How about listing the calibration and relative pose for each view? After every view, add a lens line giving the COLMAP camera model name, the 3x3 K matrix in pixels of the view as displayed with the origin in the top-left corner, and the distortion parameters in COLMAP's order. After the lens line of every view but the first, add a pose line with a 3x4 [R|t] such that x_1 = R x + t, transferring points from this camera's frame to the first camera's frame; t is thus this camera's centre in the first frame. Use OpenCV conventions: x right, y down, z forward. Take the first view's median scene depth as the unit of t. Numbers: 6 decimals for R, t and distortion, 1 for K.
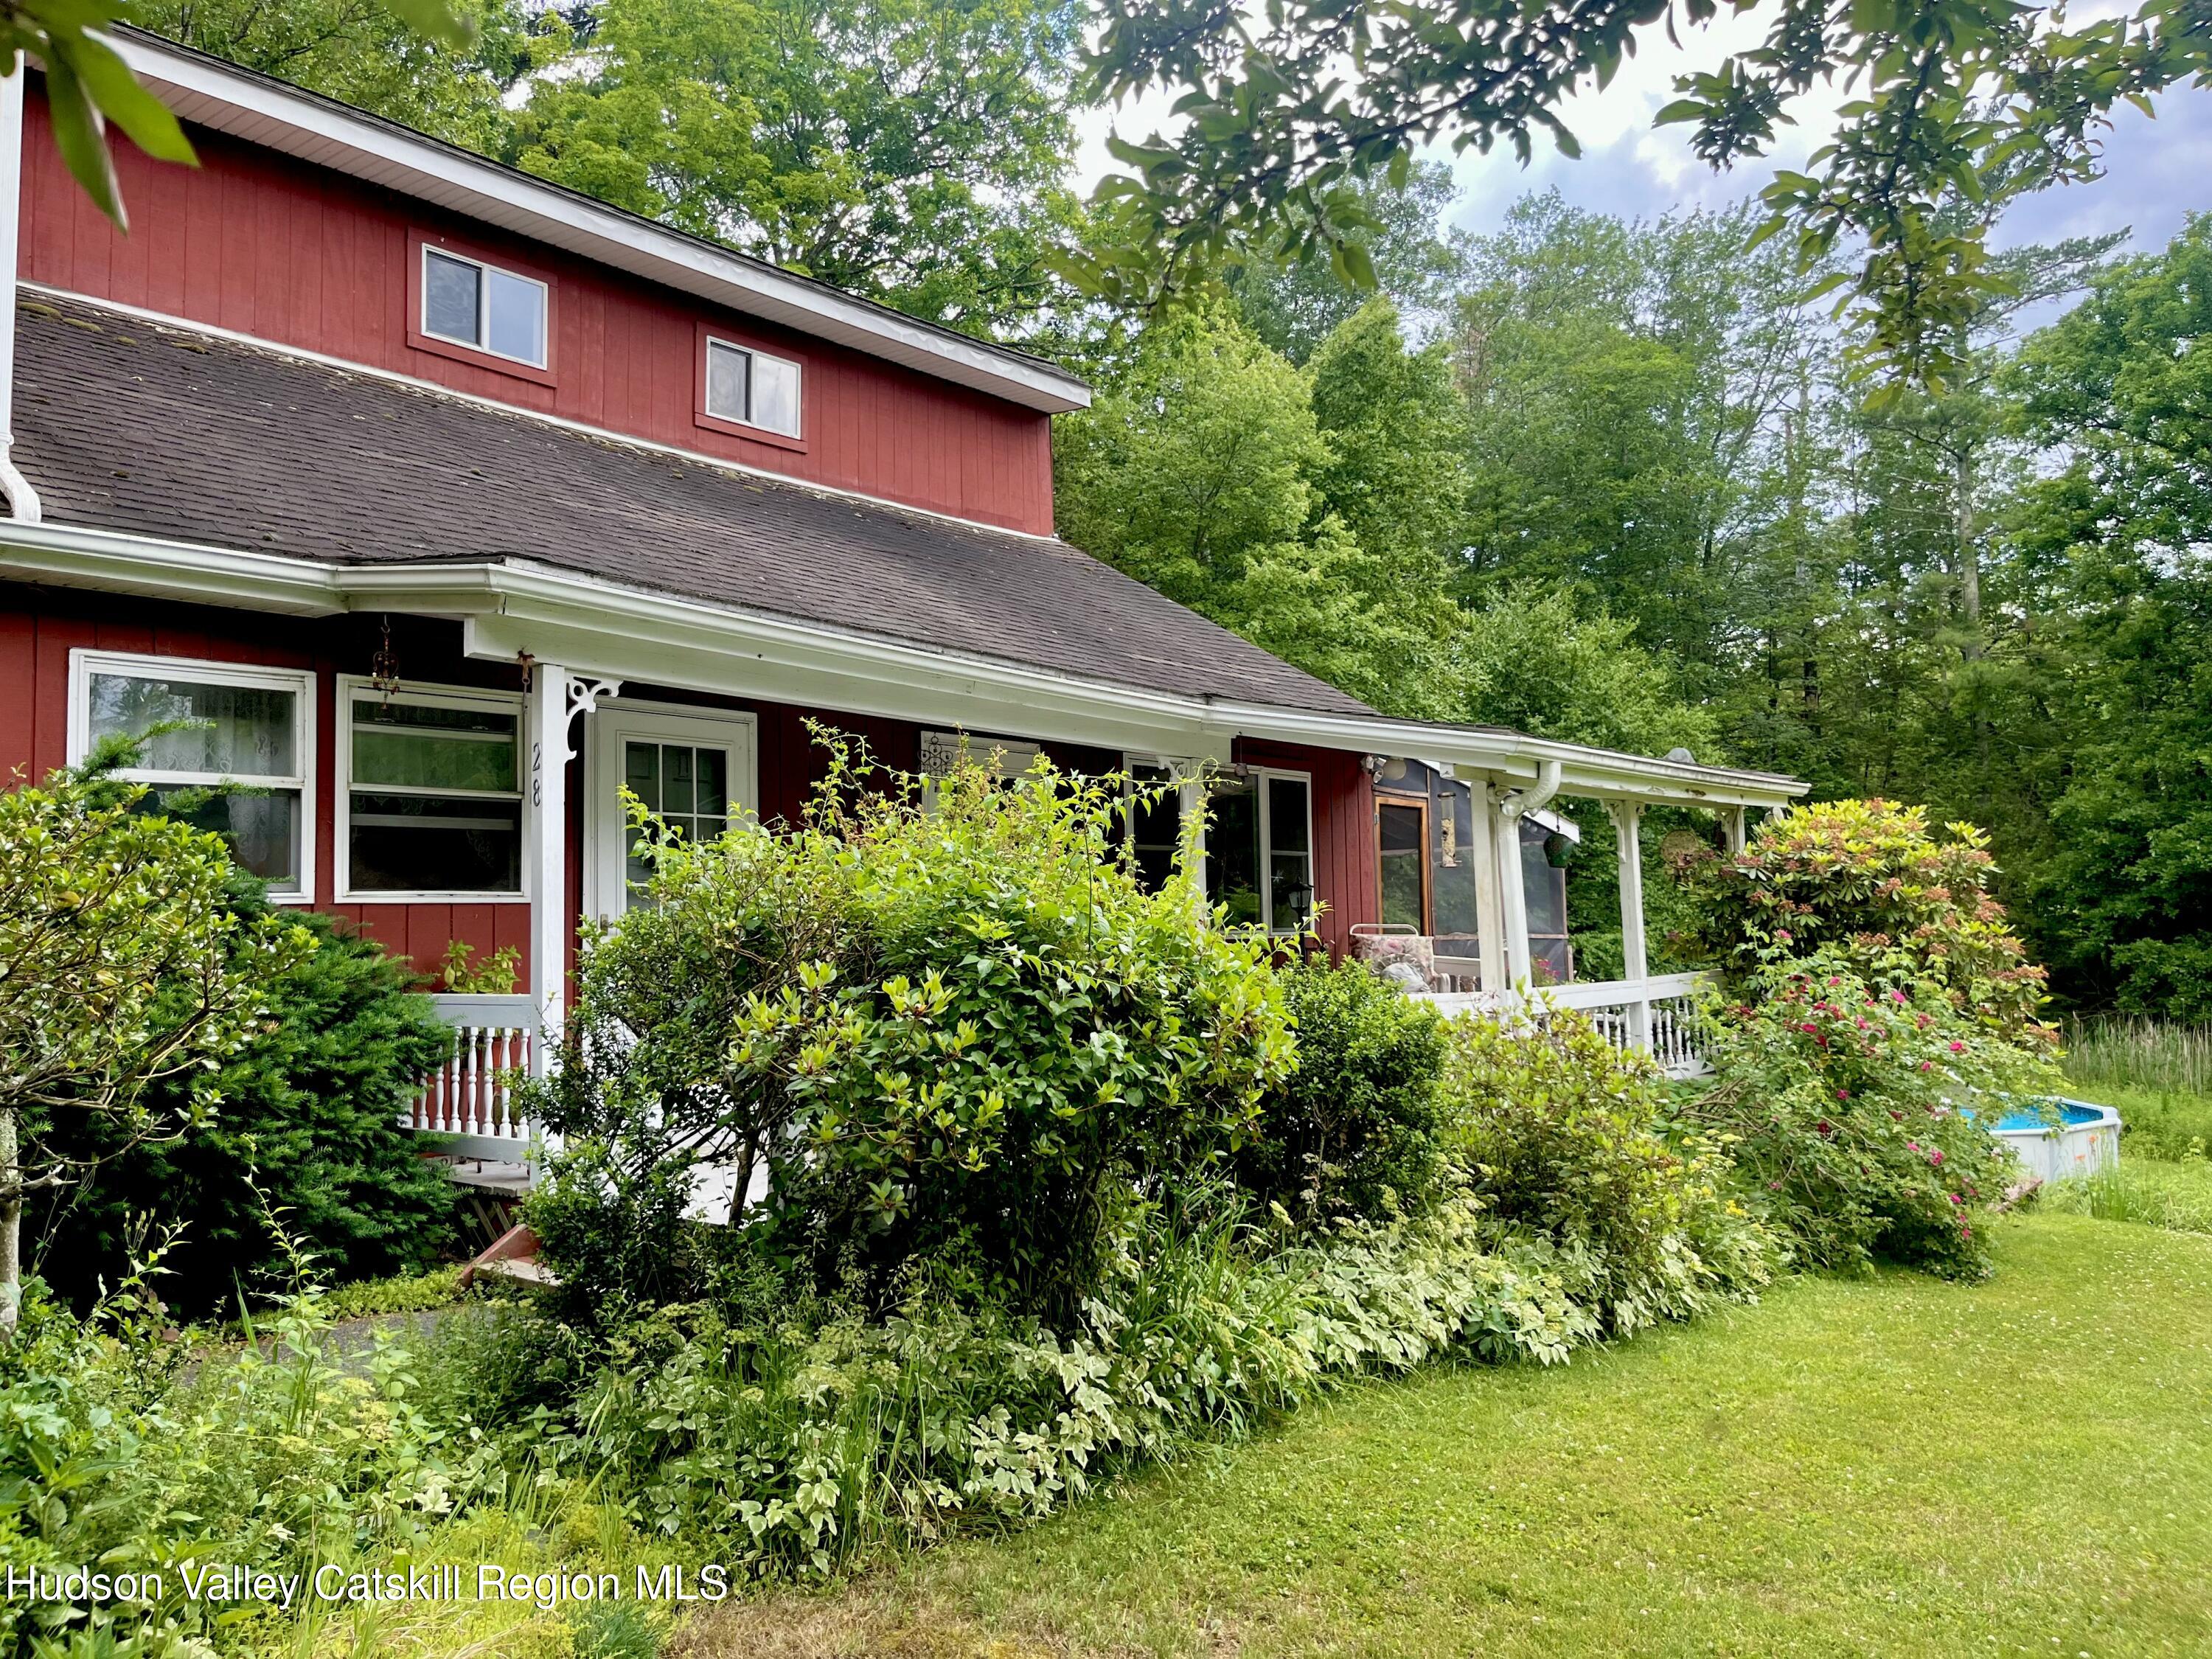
lens RADIAL K [[1691.7, 0, 1100.1], [0, 1691.7, 825.1], [0, 0, 1]] dist [0.025725, -0.006878]
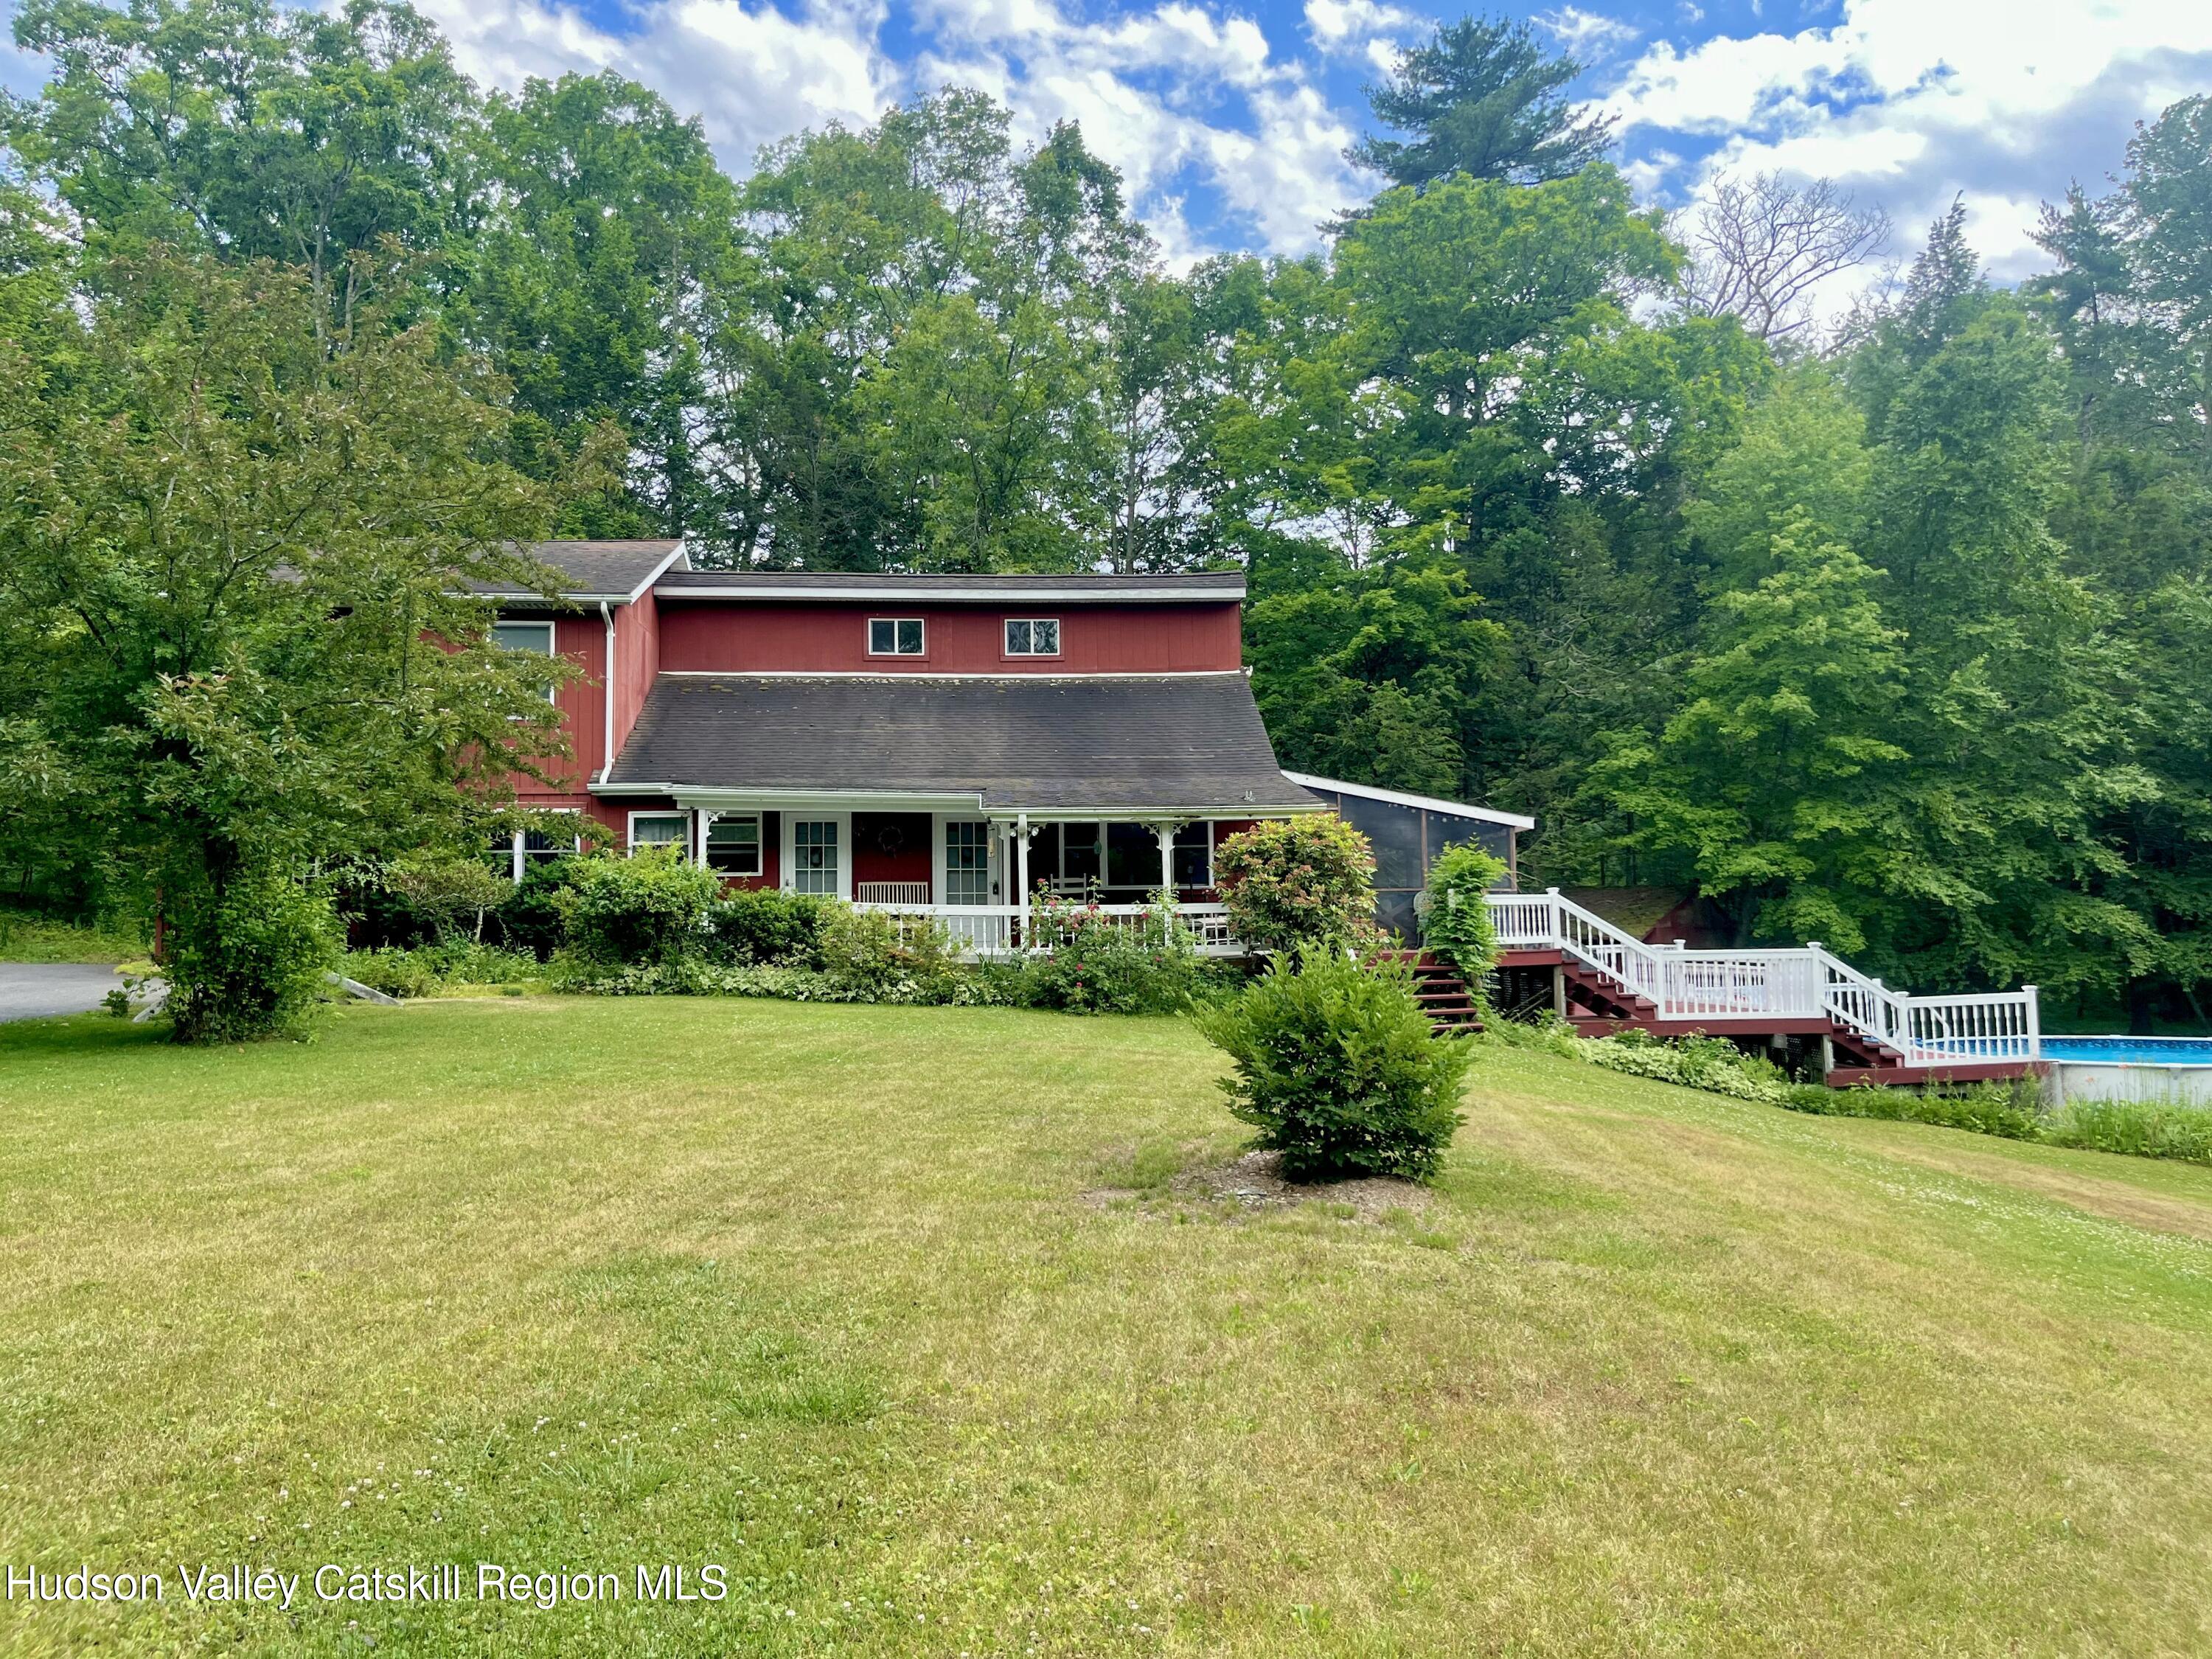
lens RADIAL K [[1691.7, 0, 1100.1], [0, 1691.7, 825.1], [0, 0, 1]] dist [0.025725, -0.006878]
pose [[0.687757, -0.034749, -0.725109, 0.524890], [0.042292, 0.999075, -0.007764, 0.000825], [0.724708, -0.025327, 0.688590, -0.156834]]
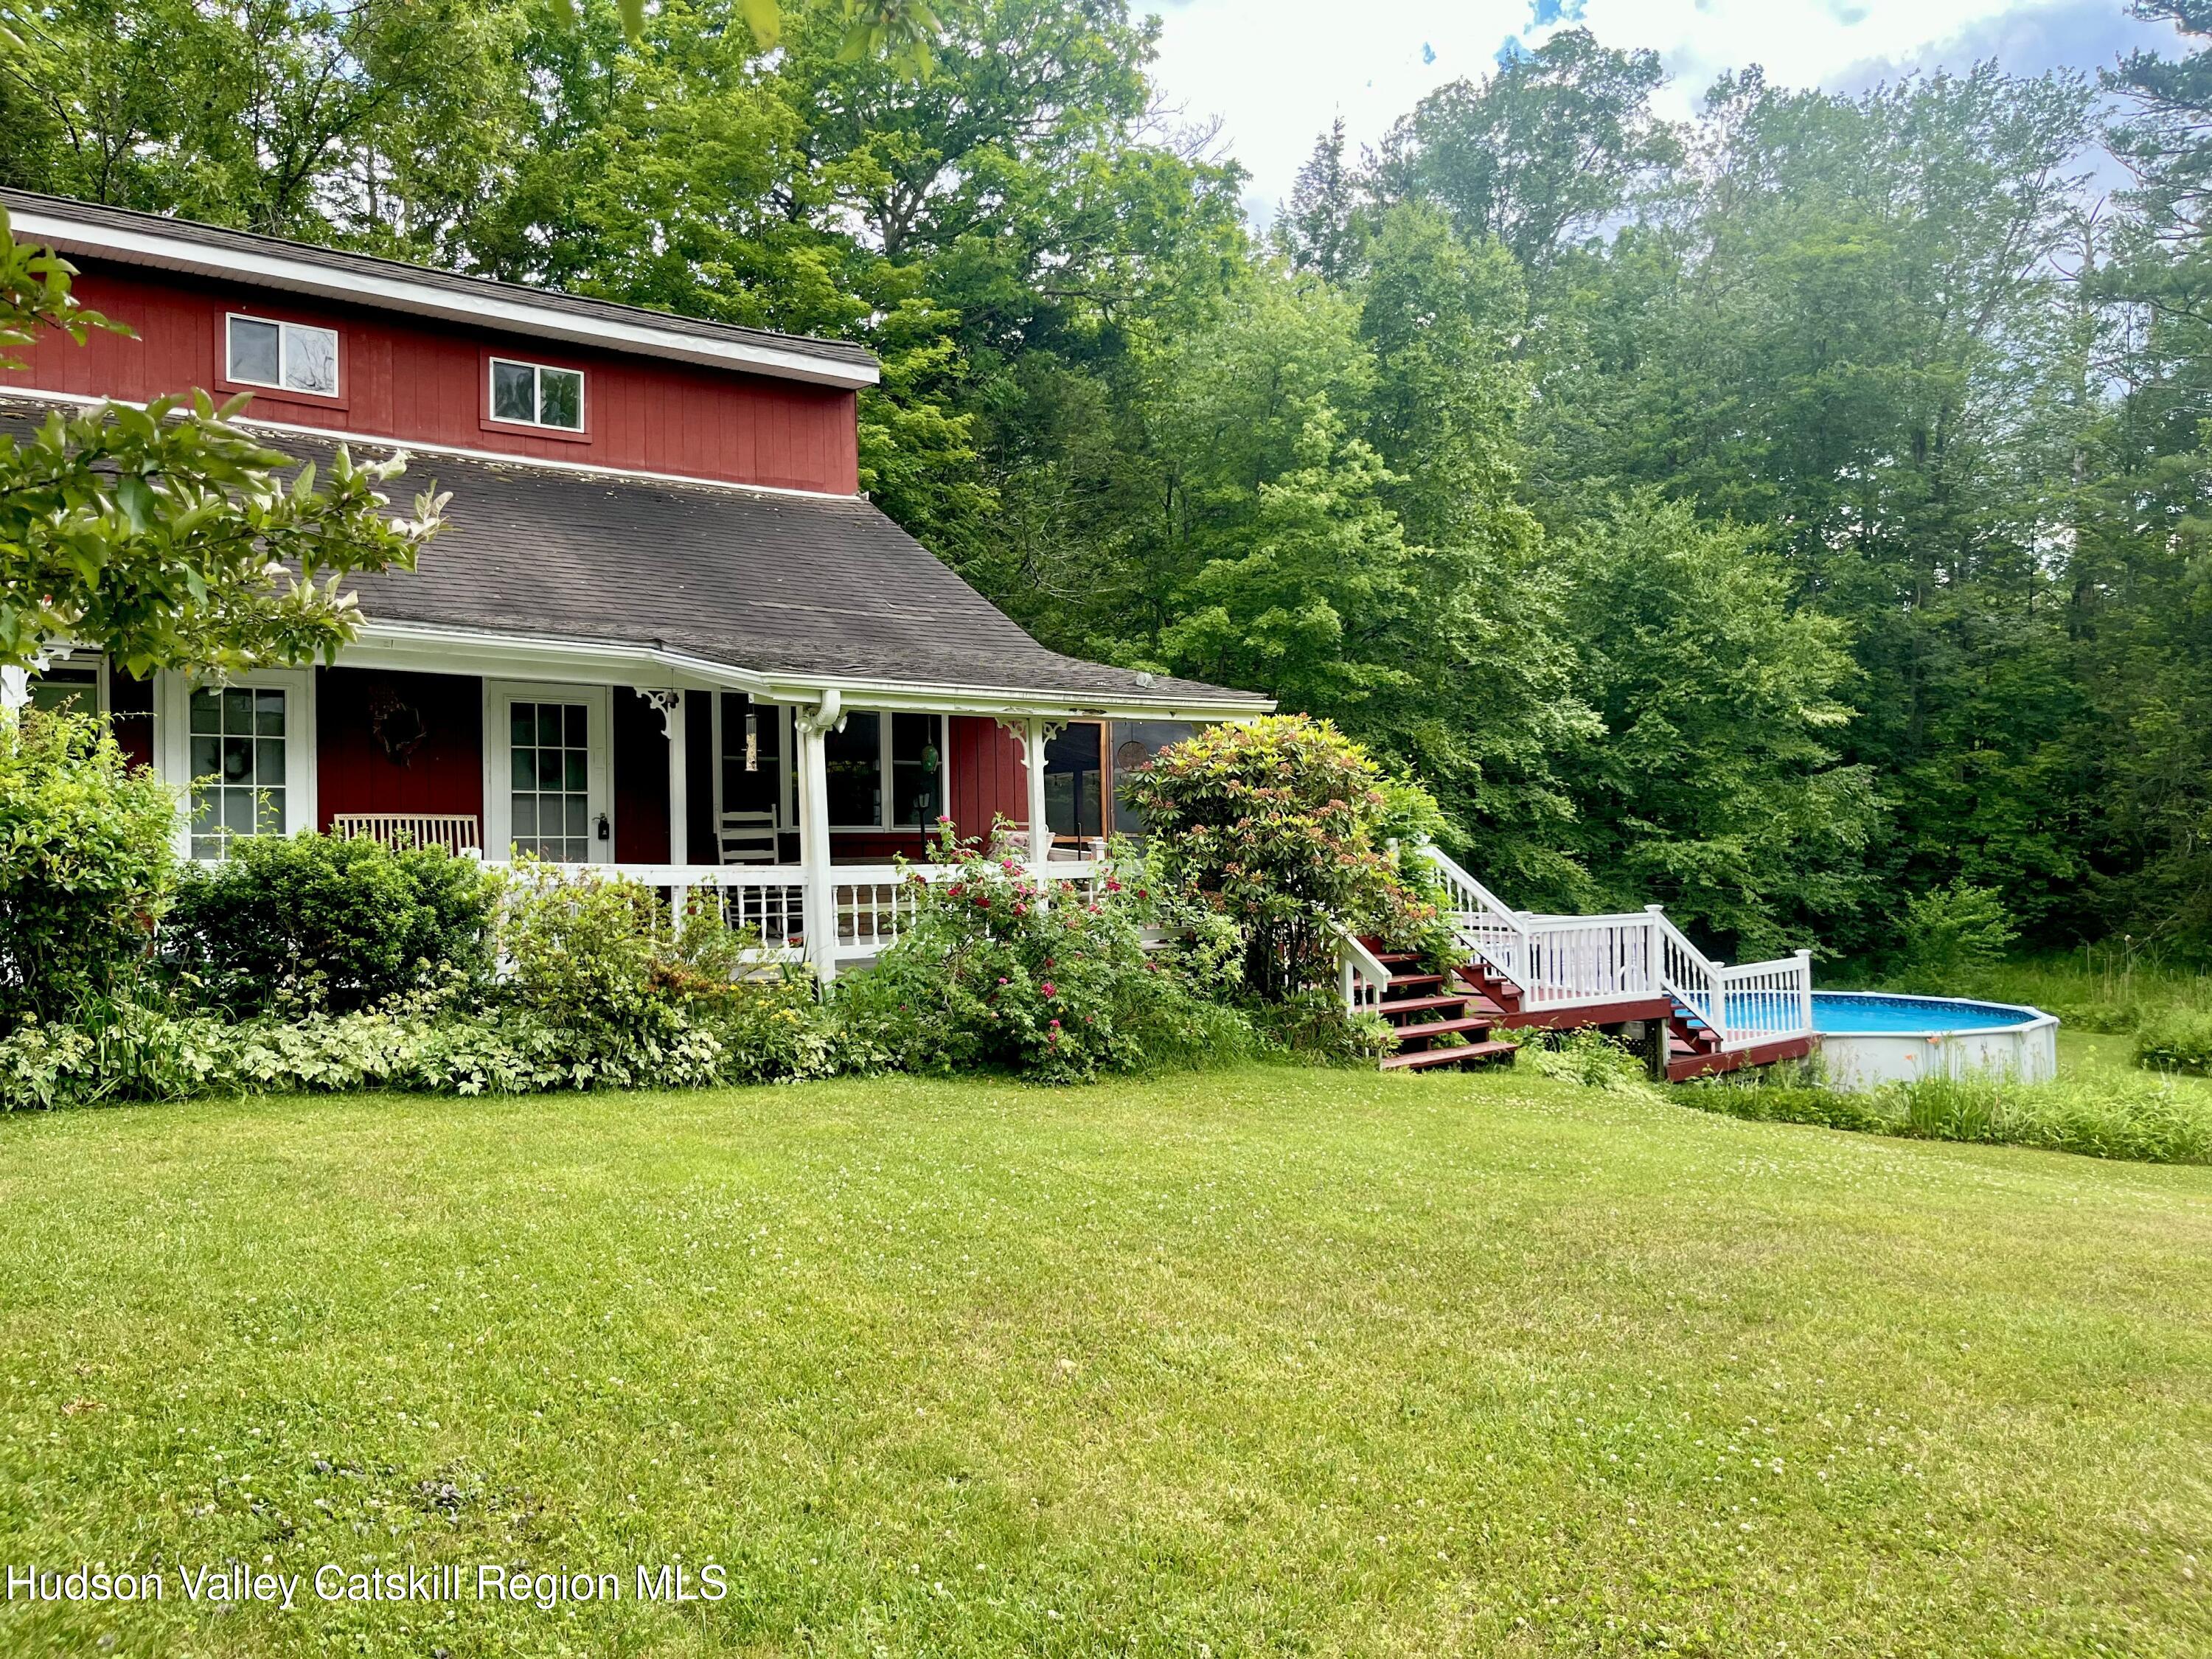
lens RADIAL K [[1691.7, 0, 1100.1], [0, 1691.7, 825.1], [0, 0, 1]] dist [0.025725, -0.006878]
pose [[0.971042, 0.005476, -0.238845, 0.189096], [0.006869, 0.998684, 0.050823, 0.000362], [0.238809, -0.050991, 0.969727, -0.053517]]
